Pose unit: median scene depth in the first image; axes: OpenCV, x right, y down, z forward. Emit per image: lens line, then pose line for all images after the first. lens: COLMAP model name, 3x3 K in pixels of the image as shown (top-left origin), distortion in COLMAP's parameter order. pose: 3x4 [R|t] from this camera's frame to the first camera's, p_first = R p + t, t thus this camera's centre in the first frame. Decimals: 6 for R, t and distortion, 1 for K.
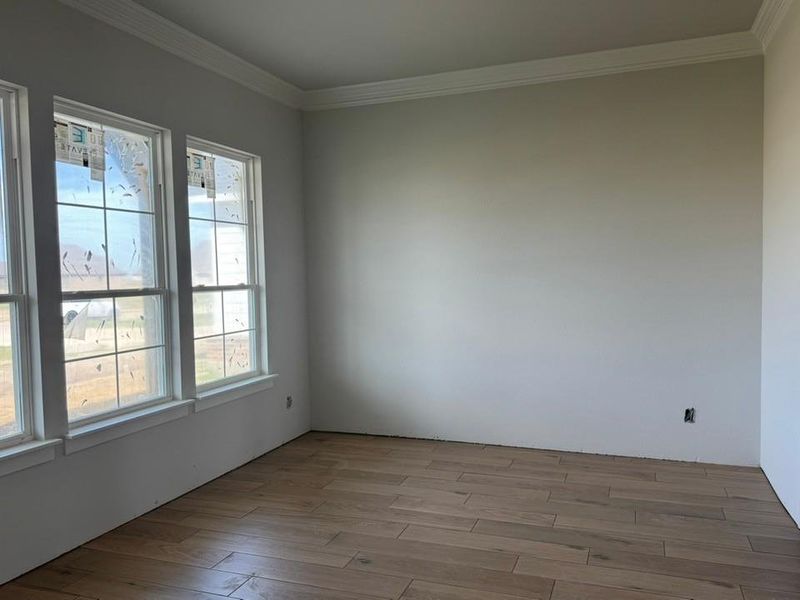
lens RADIAL K [[635.8, 0, 387.1], [0, 635.8, 300.0], [0, 0, 1]] dist [0.013174, 0.003943]
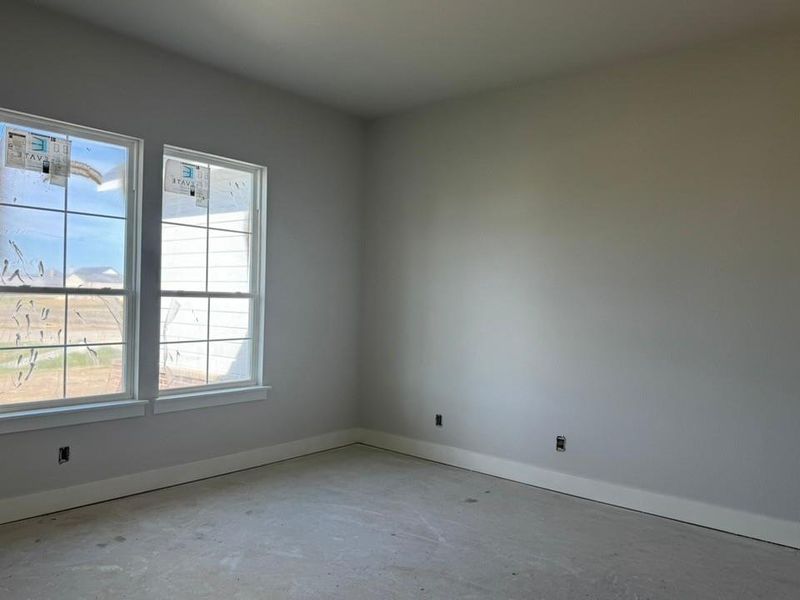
lens RADIAL K [[327.2, 0, 400.4], [0, 327.2, 290.5], [0, 0, 1]] dist [0.000398, -0.000043]
pose [[0.811132, 0.055210, -0.582251, 0.294129], [-0.083628, 0.996253, -0.022036, -0.038861], [0.578853, 0.066566, 0.812710, 0.749310]]
